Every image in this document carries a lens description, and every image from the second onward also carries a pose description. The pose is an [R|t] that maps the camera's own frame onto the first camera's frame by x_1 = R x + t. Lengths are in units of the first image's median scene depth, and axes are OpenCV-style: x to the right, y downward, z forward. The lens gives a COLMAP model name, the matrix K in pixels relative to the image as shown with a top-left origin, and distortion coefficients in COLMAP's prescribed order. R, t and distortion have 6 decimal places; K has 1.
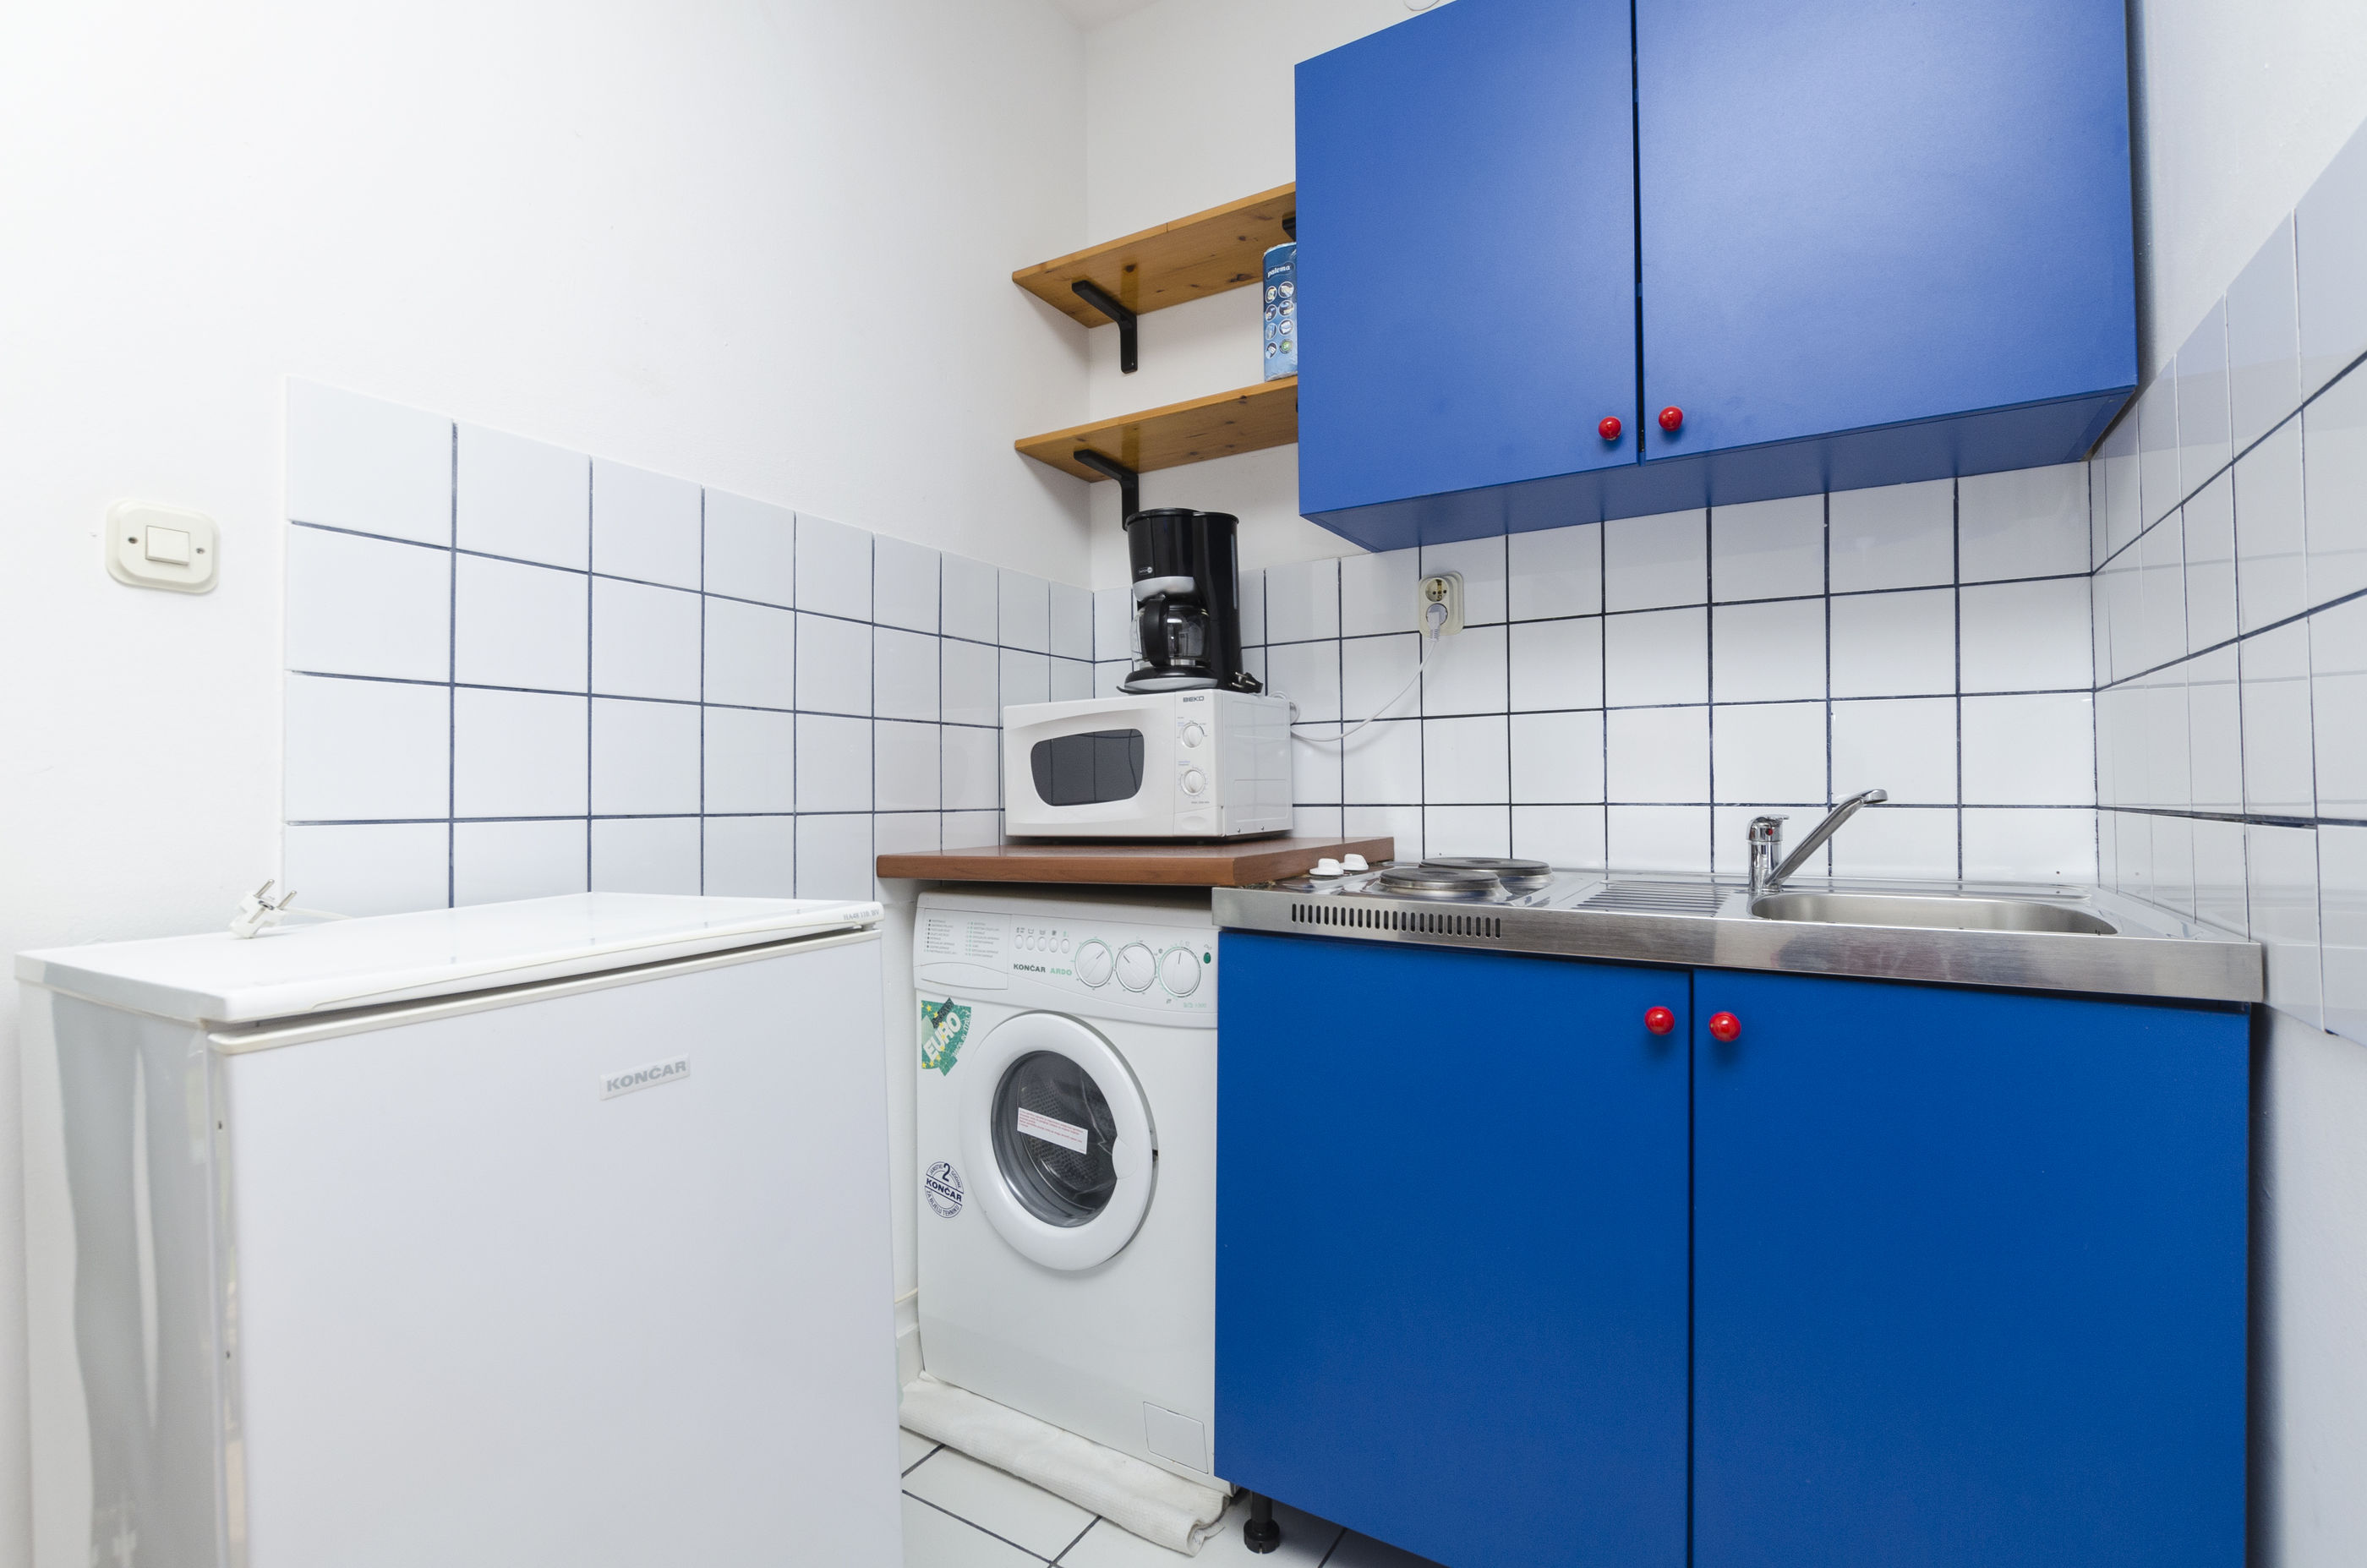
lens RADIAL K [[1059.6, 0, 1189.9], [0, 1059.6, 767.4], [0, 0, 1]] dist [-0.002781, -0.000043]
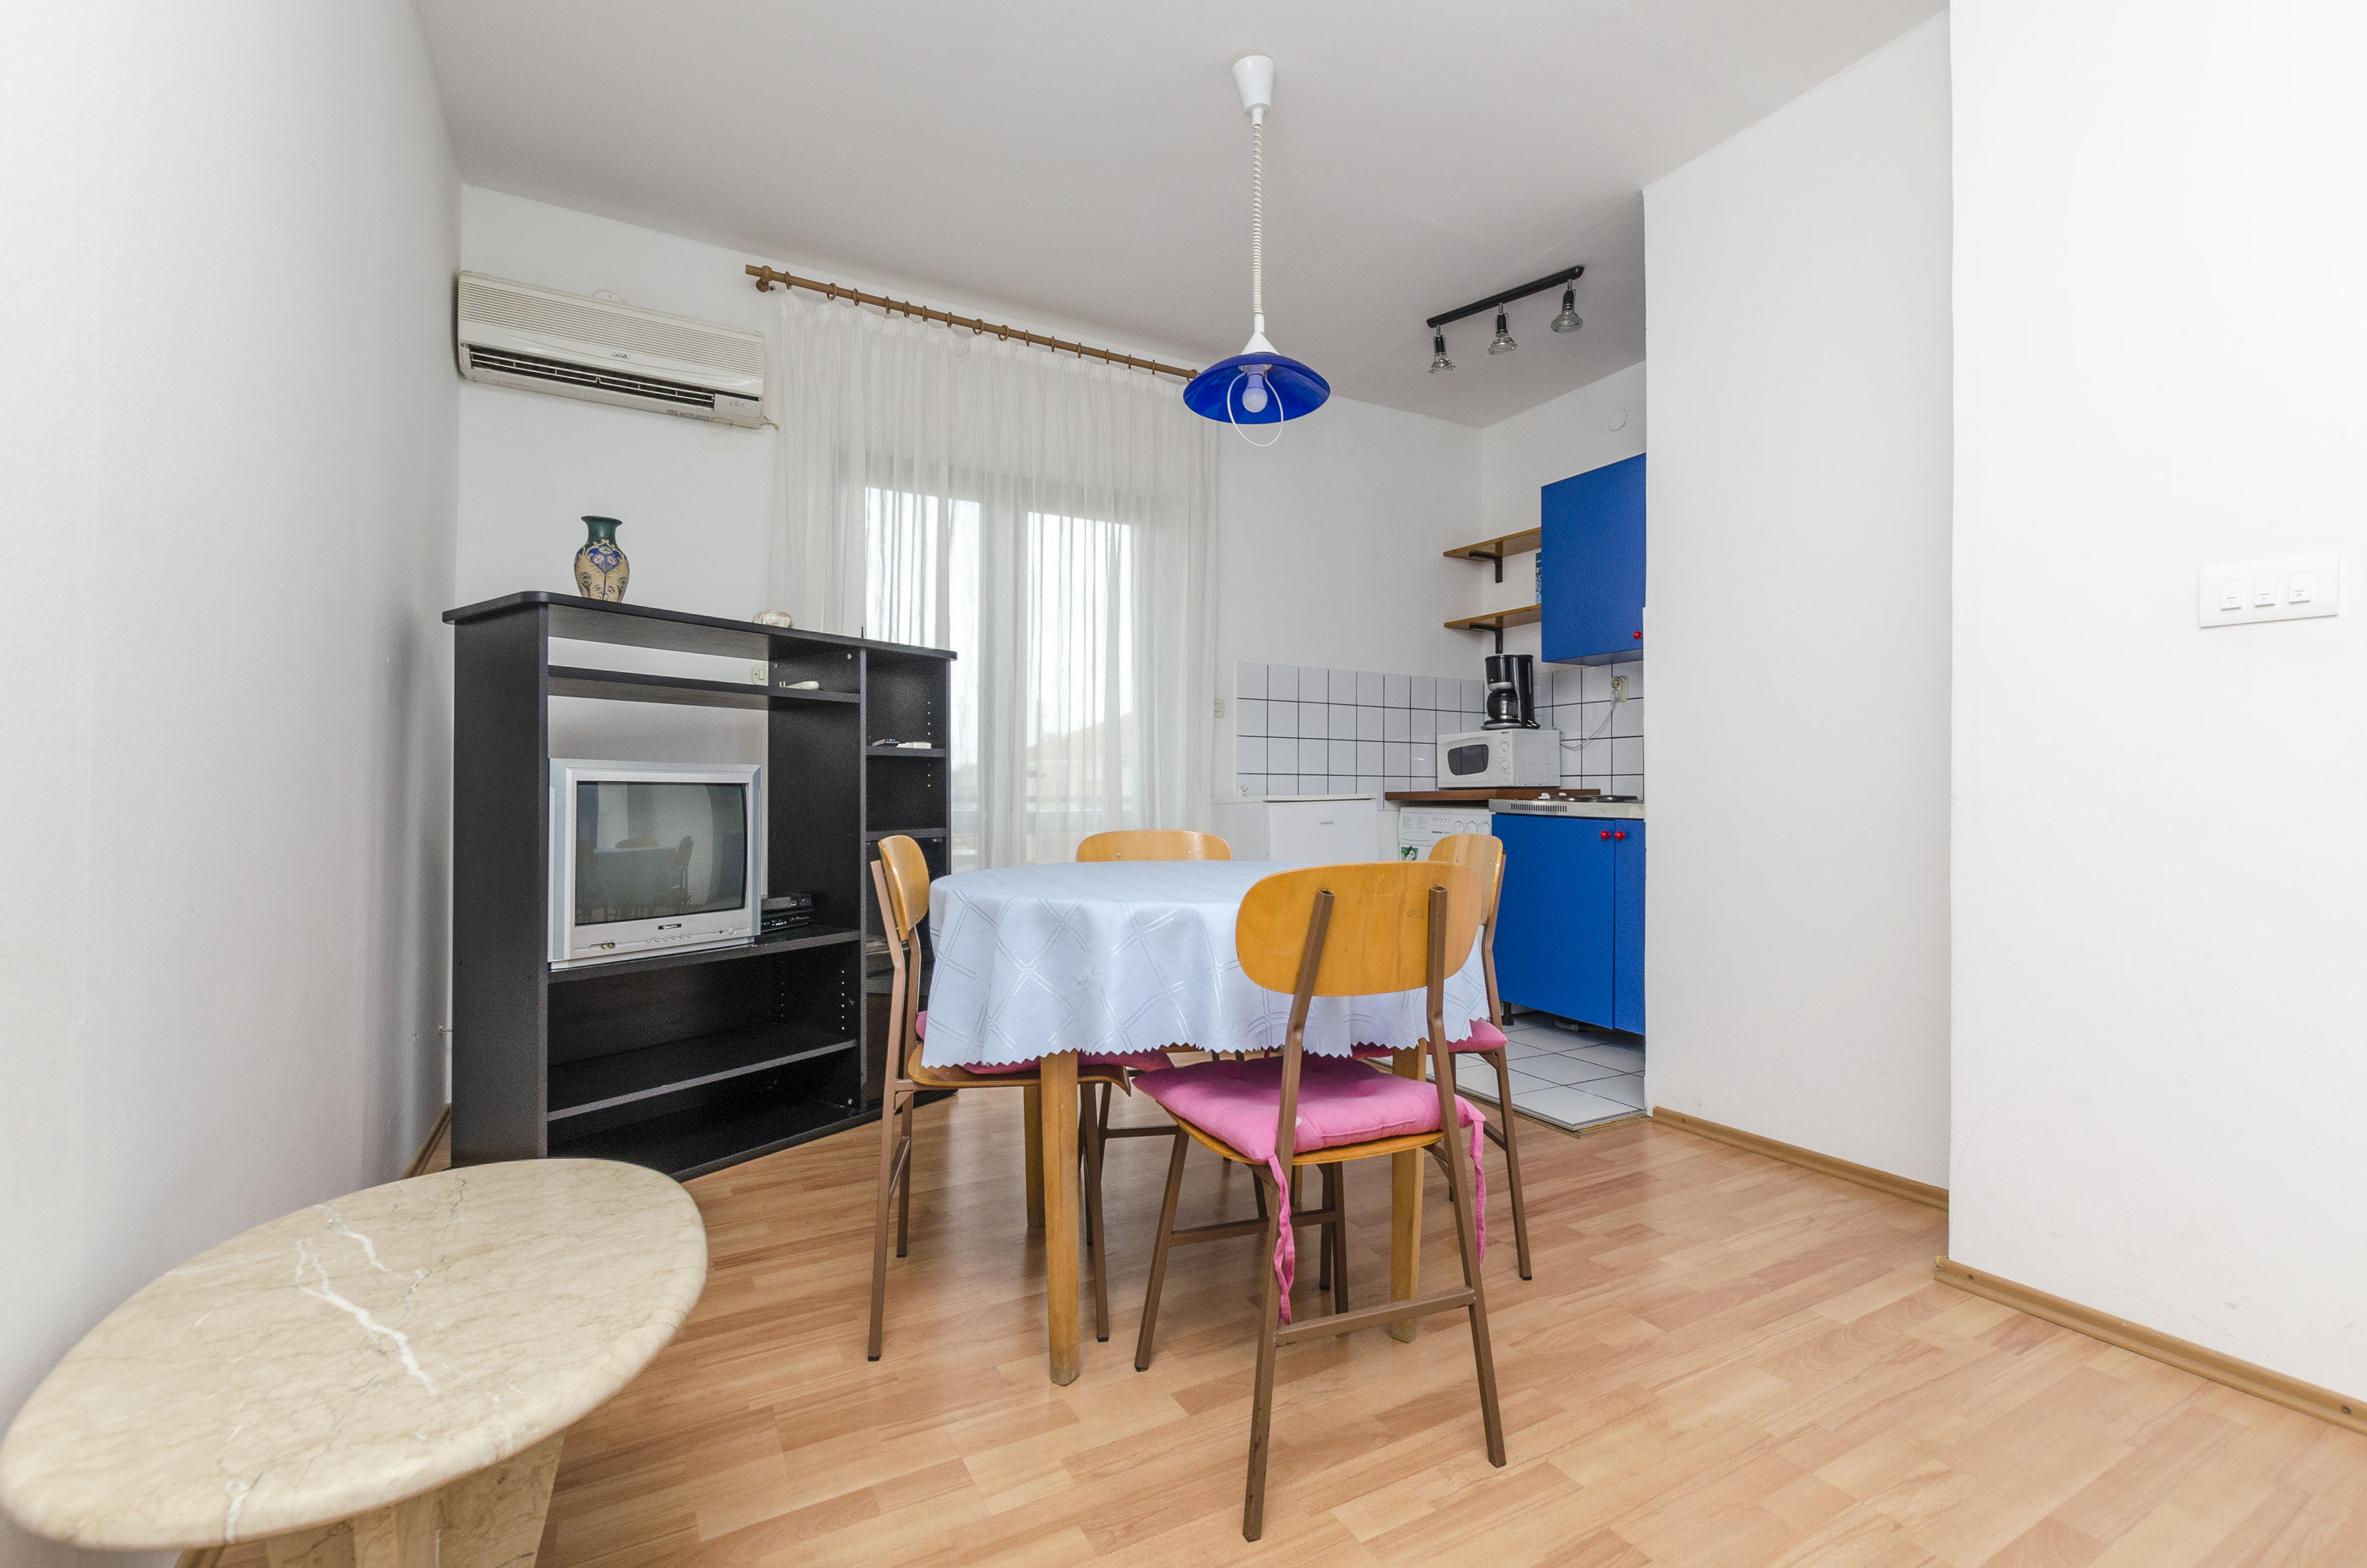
lens RADIAL K [[1020.6, 0, 1187.7], [0, 1020.6, 773.5], [0, 0, 1]] dist [0.004246, 0.000213]
pose [[0.865782, -0.001128, -0.500421, 0.546137], [0.007291, 0.999920, 0.010360, 0.003132], [0.500369, -0.012618, 0.865720, -1.452425]]
